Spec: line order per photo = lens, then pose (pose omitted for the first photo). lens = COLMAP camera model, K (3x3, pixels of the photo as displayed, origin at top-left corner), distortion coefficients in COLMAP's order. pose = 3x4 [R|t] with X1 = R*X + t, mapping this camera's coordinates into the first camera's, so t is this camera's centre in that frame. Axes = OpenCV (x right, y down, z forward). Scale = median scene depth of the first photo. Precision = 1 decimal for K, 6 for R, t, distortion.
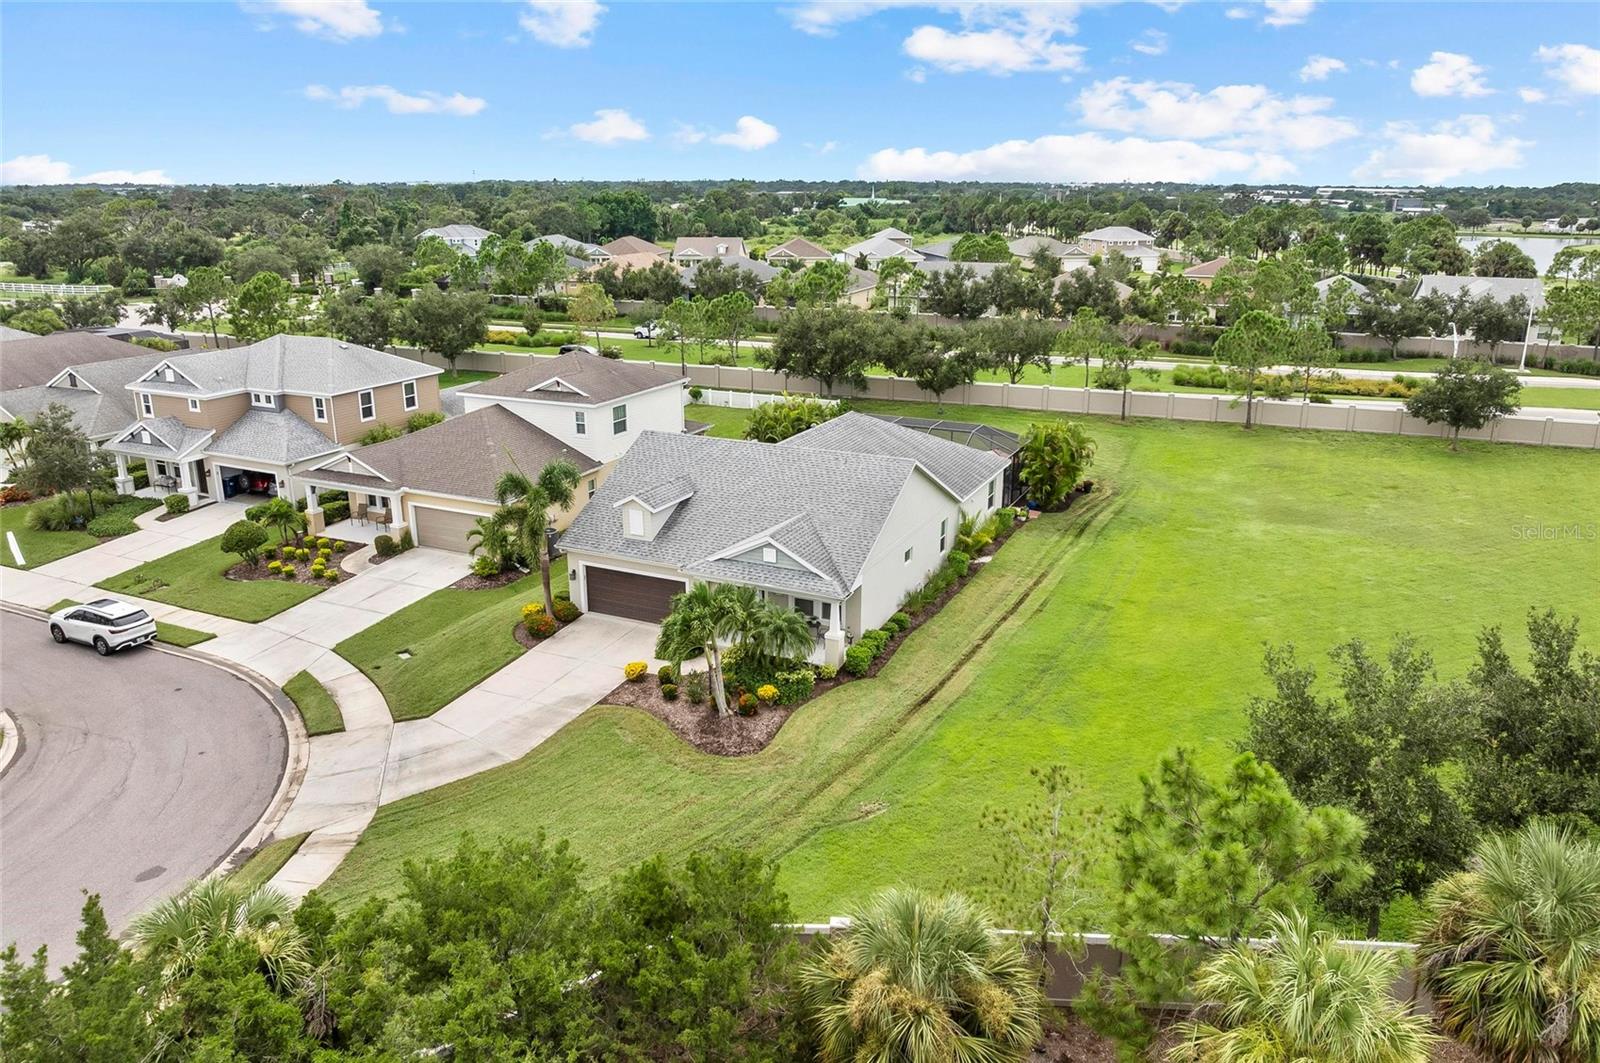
lens RADIAL K [[1116.9, 0, 800.0], [0, 1116.9, 531.5], [0, 0, 1]] dist [-0.049844, 0.025600]
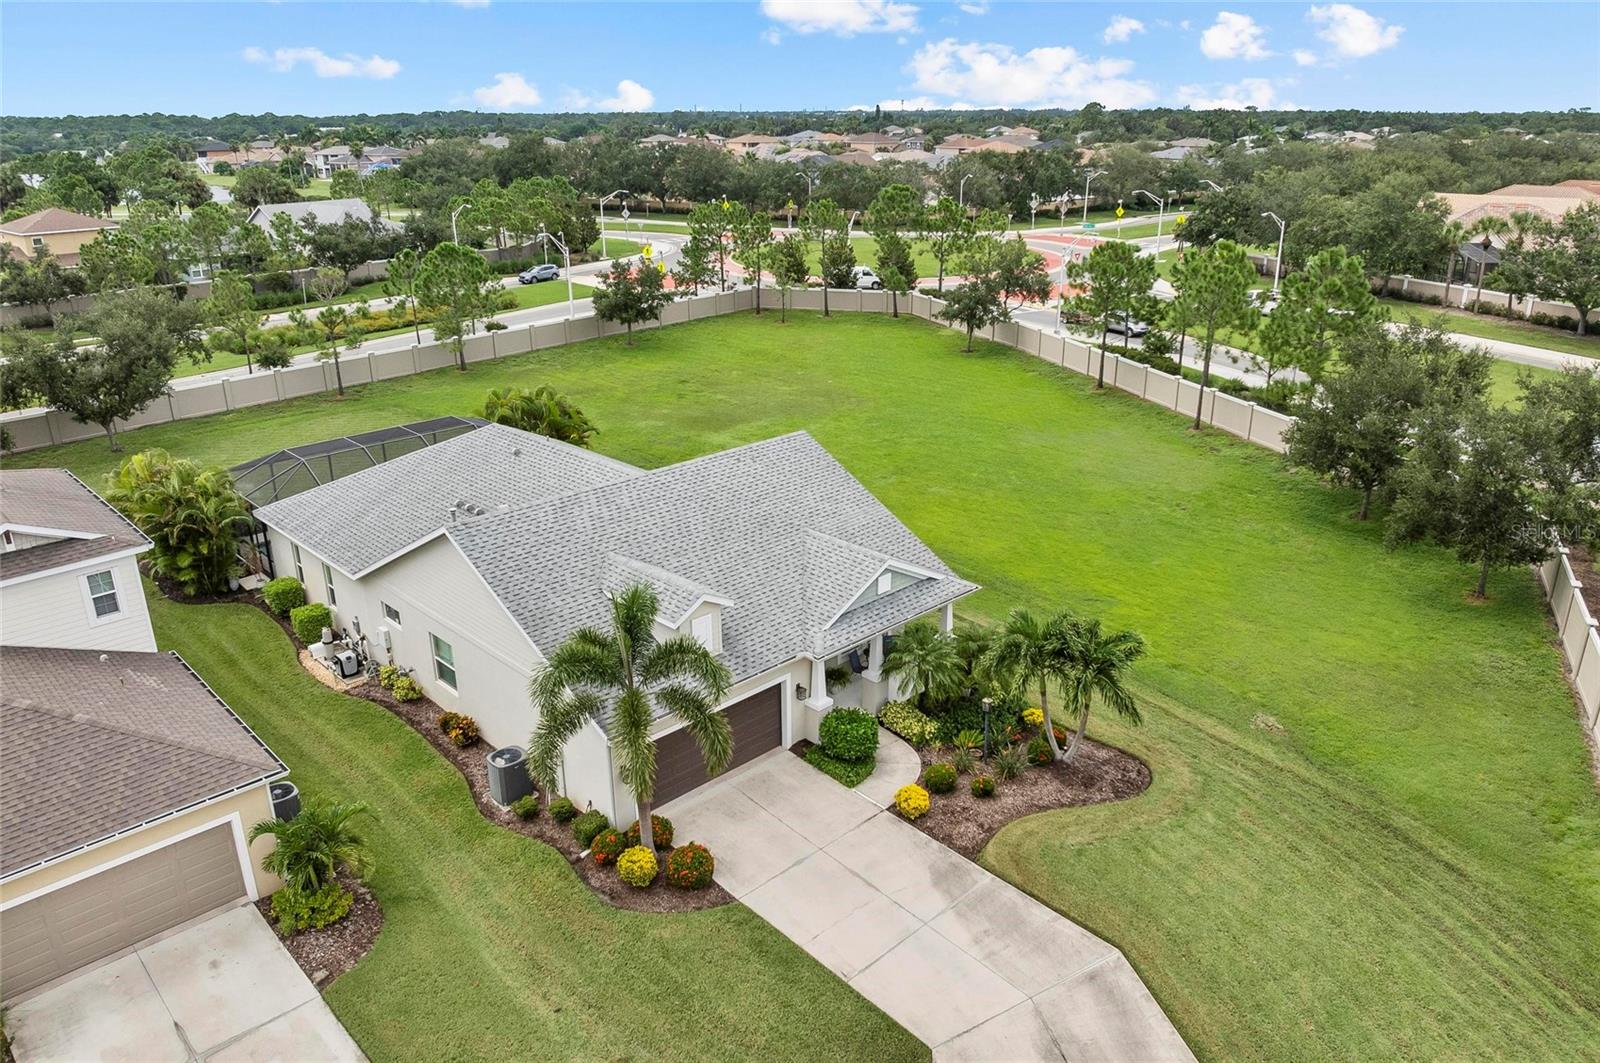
lens RADIAL K [[1116.9, 0, 800.0], [0, 1116.9, 531.5], [0, 0, 1]] dist [-0.049844, 0.025600]
pose [[0.348679, -0.332837, 0.876152, -0.462820], [0.284958, 0.928212, 0.239210, -0.138737], [-0.892873, 0.166260, 0.418493, 0.475431]]
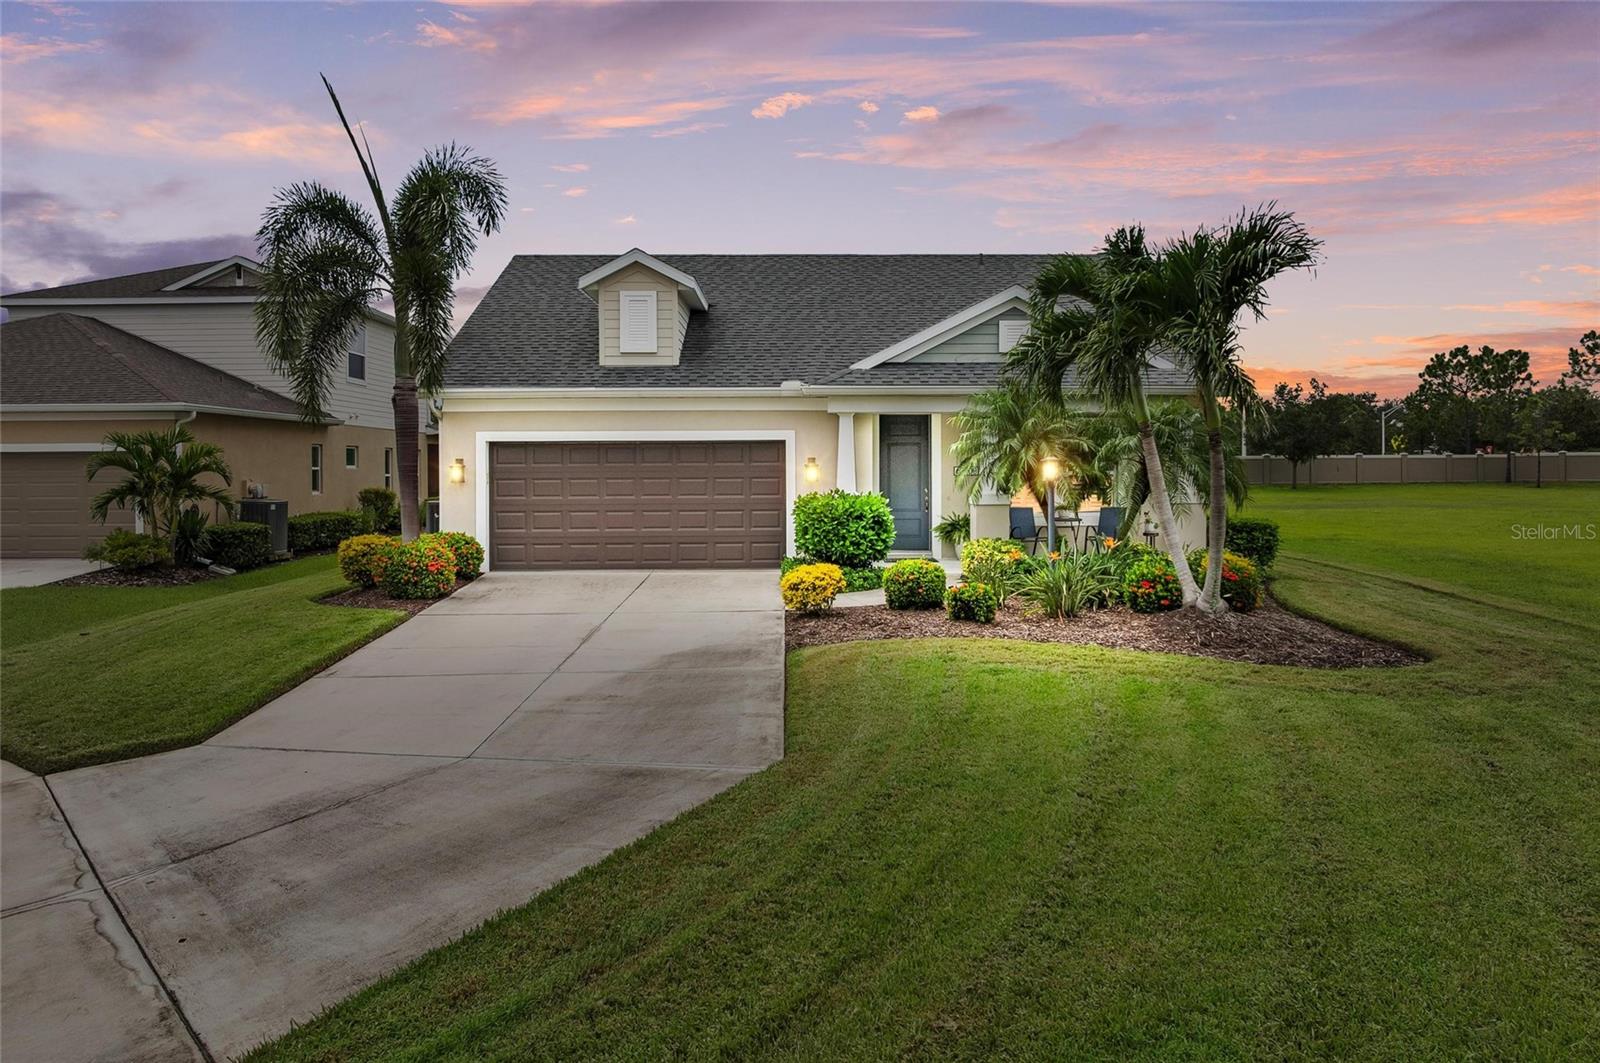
lens RADIAL K [[1116.7, 0, 800.0], [0, 1116.7, 531.5], [0, 0, 1]] dist [-0.038928, -0.001647]
pose [[0.898996, -0.023713, 0.437313, -0.194965], [0.132504, 0.966462, -0.219986, 0.117584], [-0.417430, 0.255712, 0.871988, 0.439772]]
